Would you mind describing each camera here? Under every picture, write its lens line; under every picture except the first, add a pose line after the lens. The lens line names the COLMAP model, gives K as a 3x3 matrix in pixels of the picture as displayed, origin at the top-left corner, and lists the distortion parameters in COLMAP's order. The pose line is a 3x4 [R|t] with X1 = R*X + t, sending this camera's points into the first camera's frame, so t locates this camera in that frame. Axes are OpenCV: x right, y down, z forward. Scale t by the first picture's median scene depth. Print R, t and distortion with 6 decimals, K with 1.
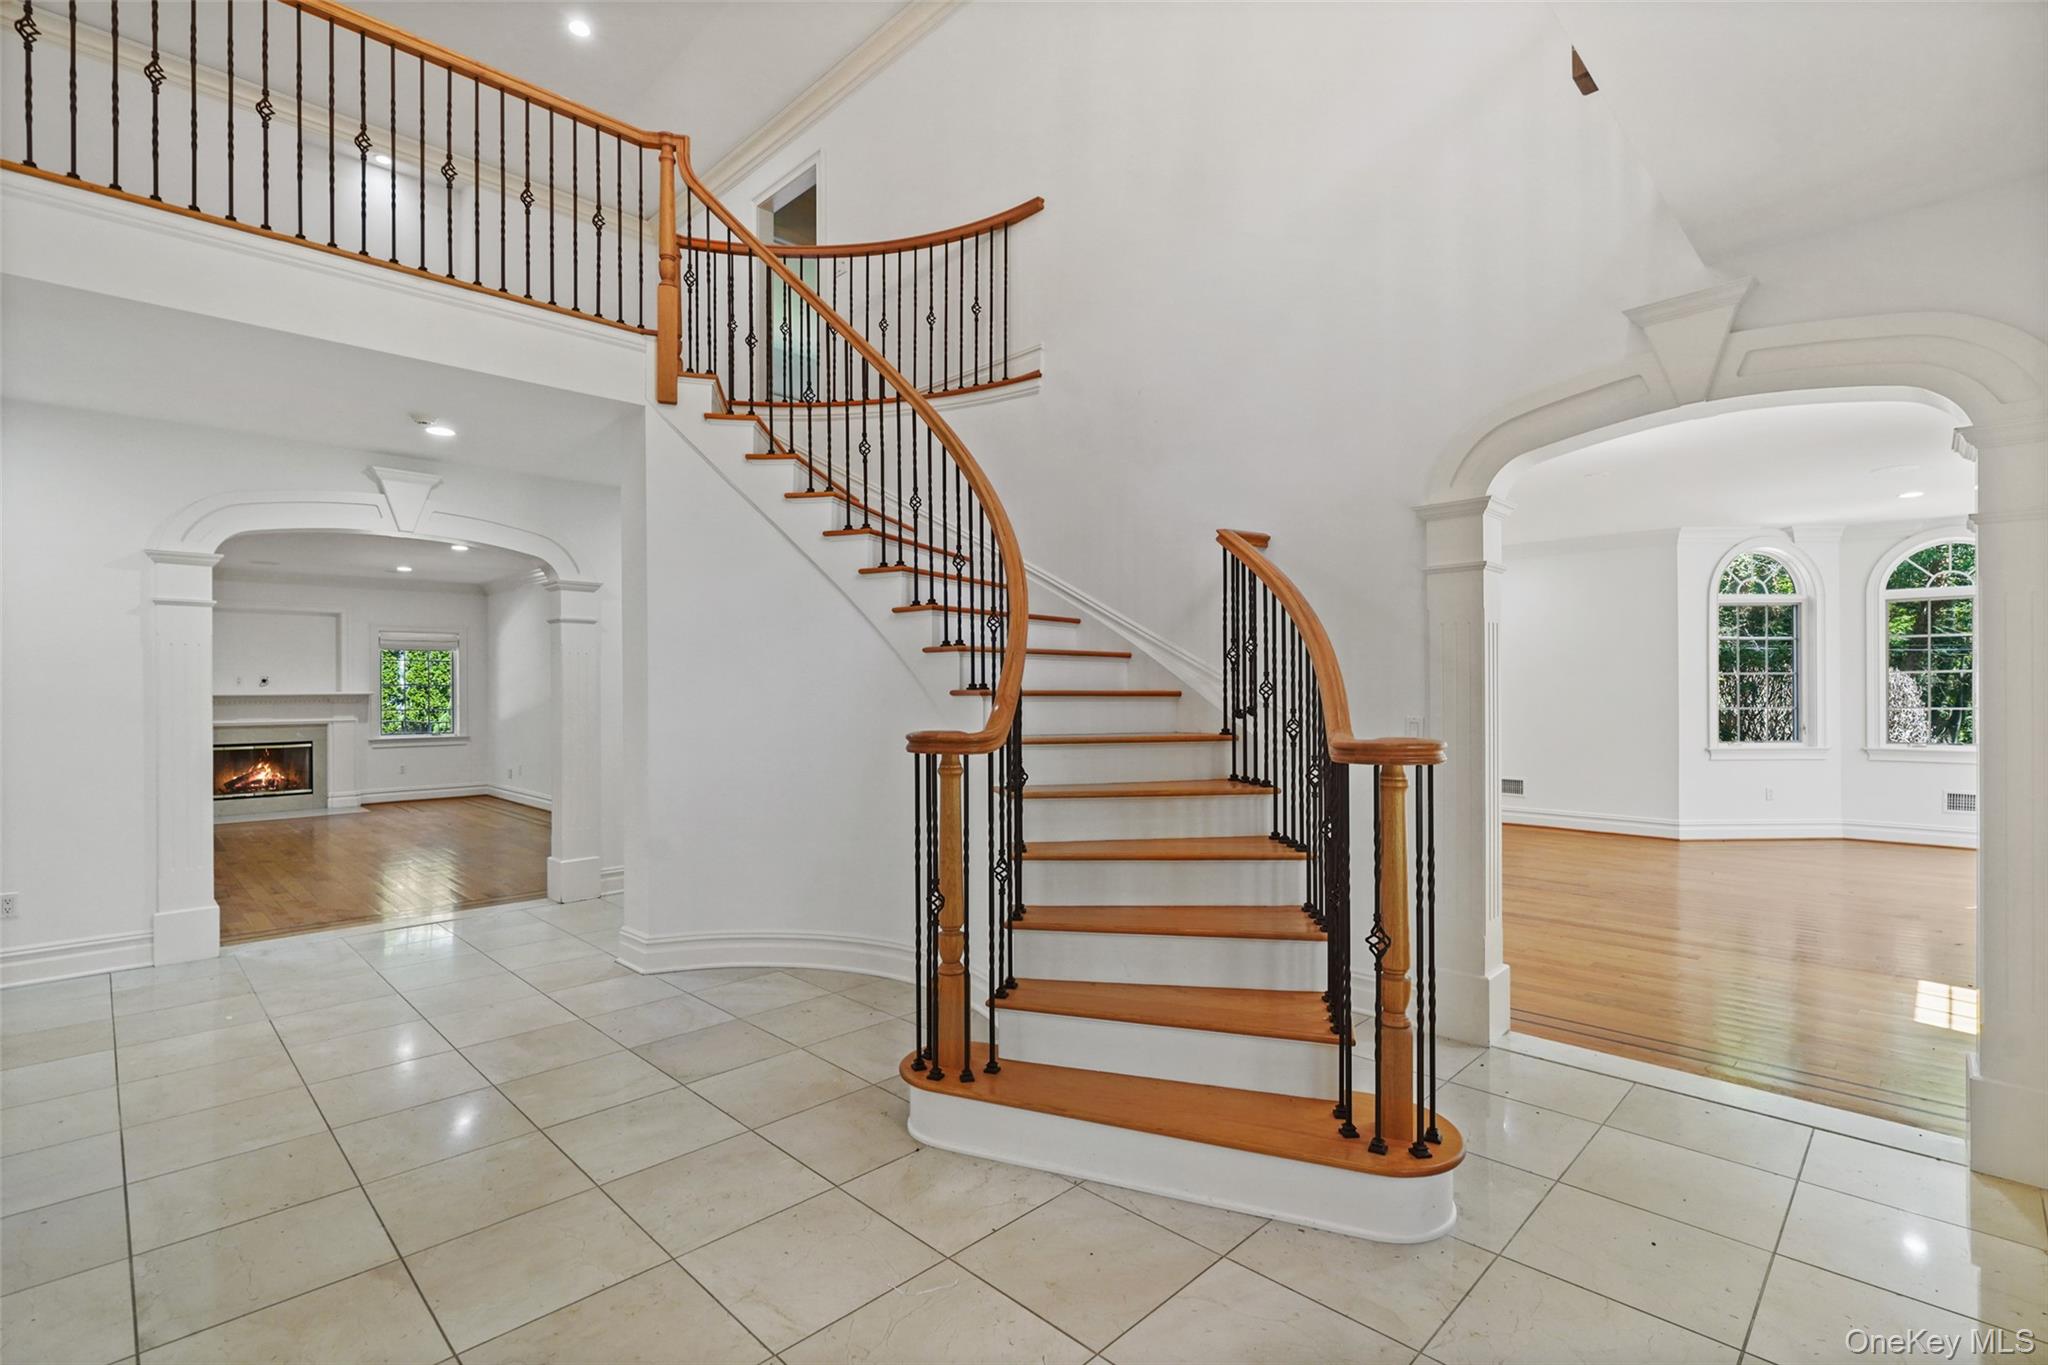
lens RADIAL K [[944.3, 0, 998.7], [0, 944.3, 694.5], [0, 0, 1]] dist [-0.002454, 0.000034]
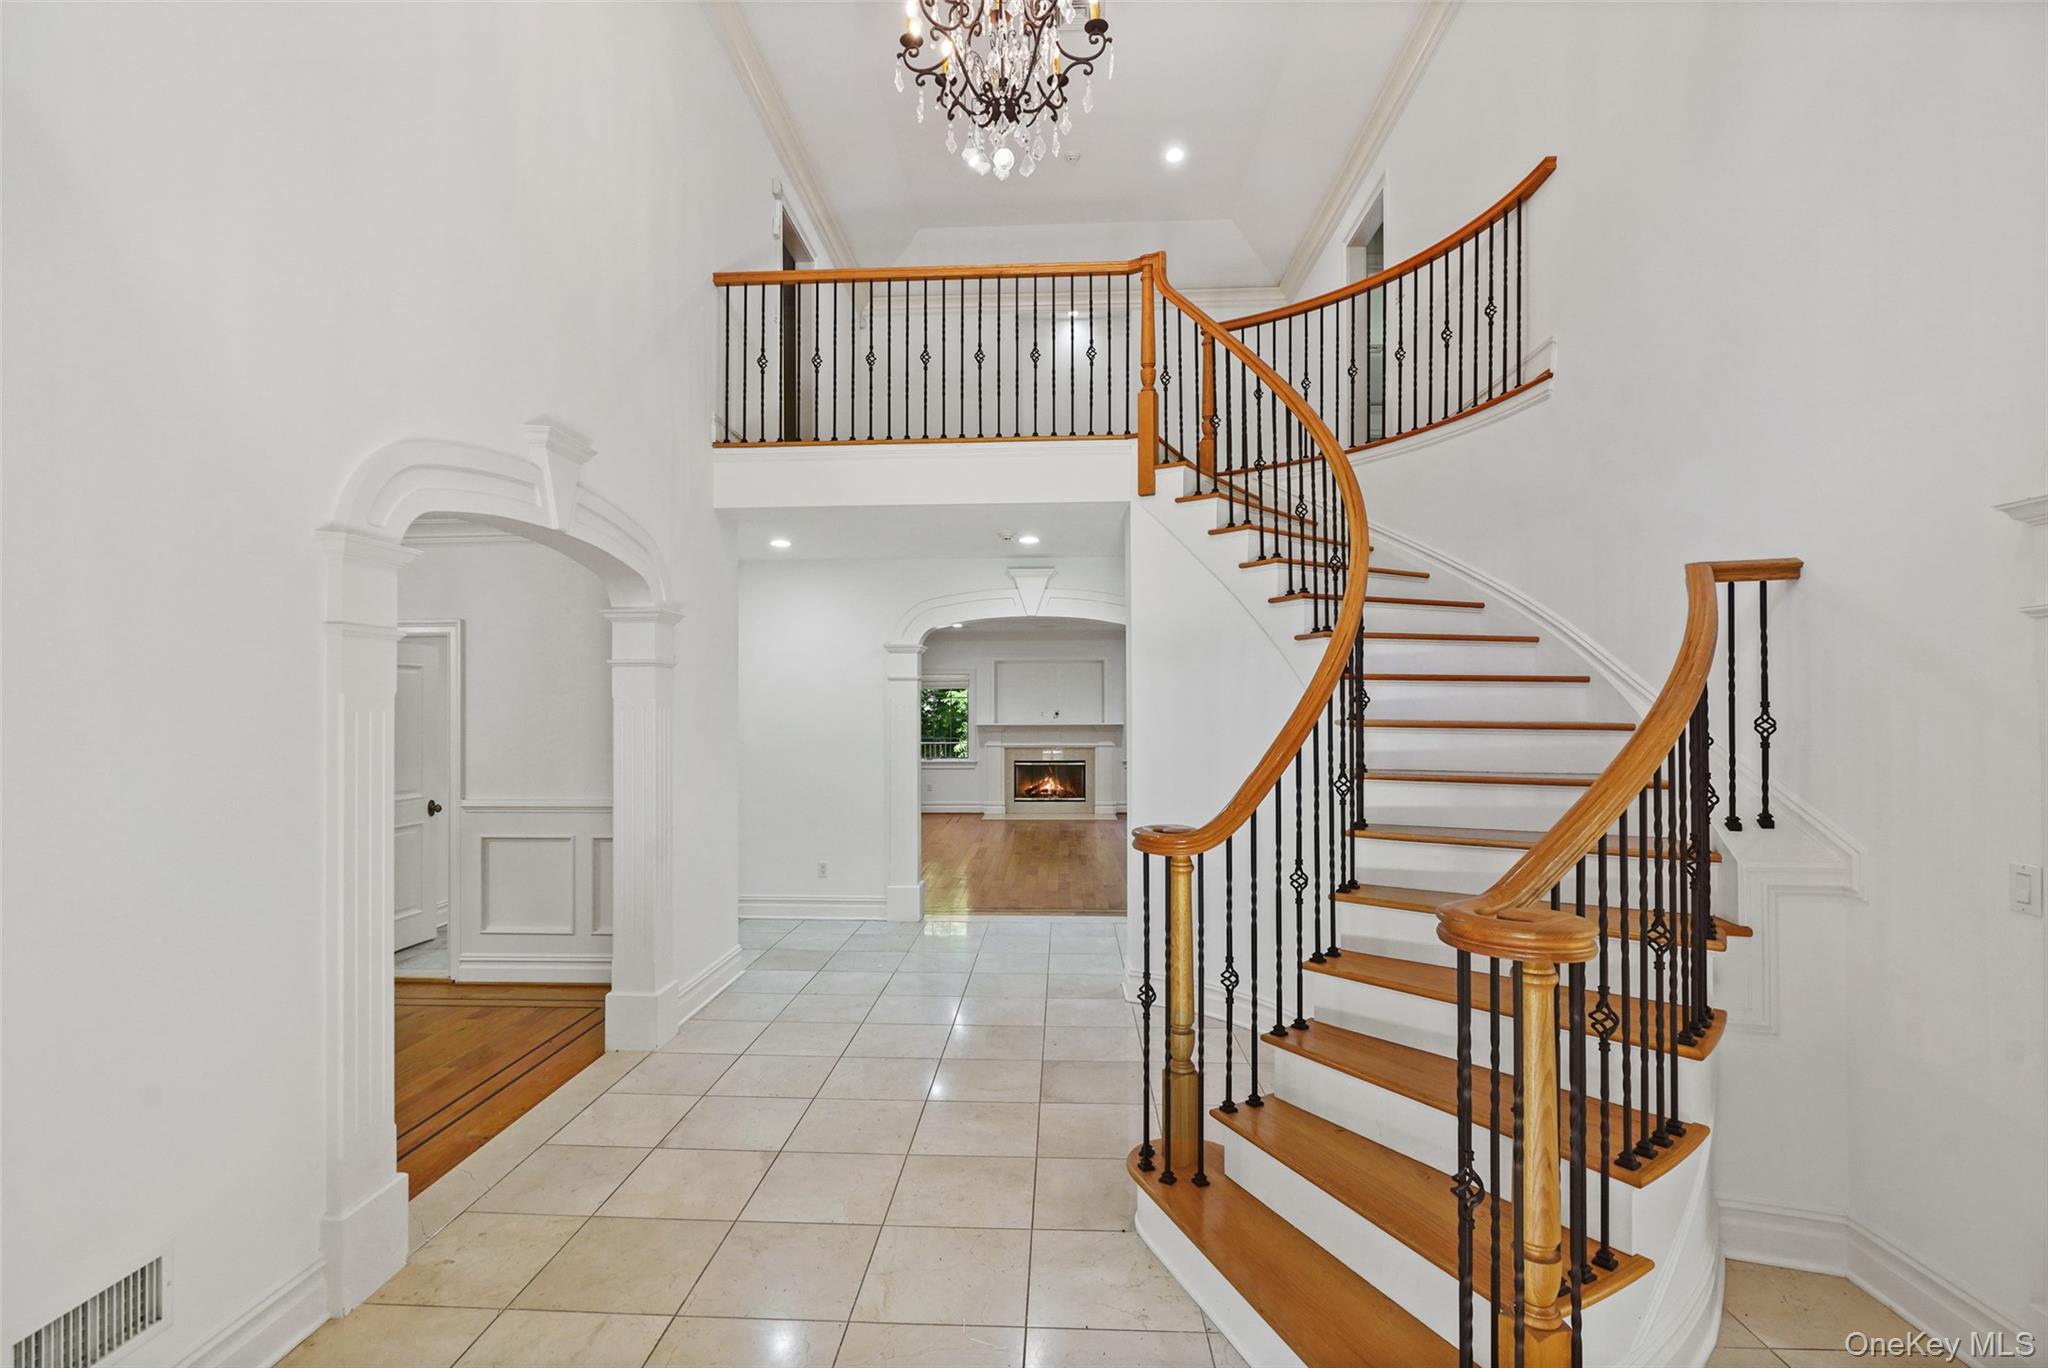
lens RADIAL K [[950.9, 0, 1012.8], [0, 950.9, 698.2], [0, 0, 1]] dist [-0.003398, -0.000255]
pose [[0.675105, -0.002671, -0.737717, 0.390461], [-0.004575, 0.999959, -0.007807, -0.060922], [0.737708, 0.008645, 0.675065, 0.129616]]
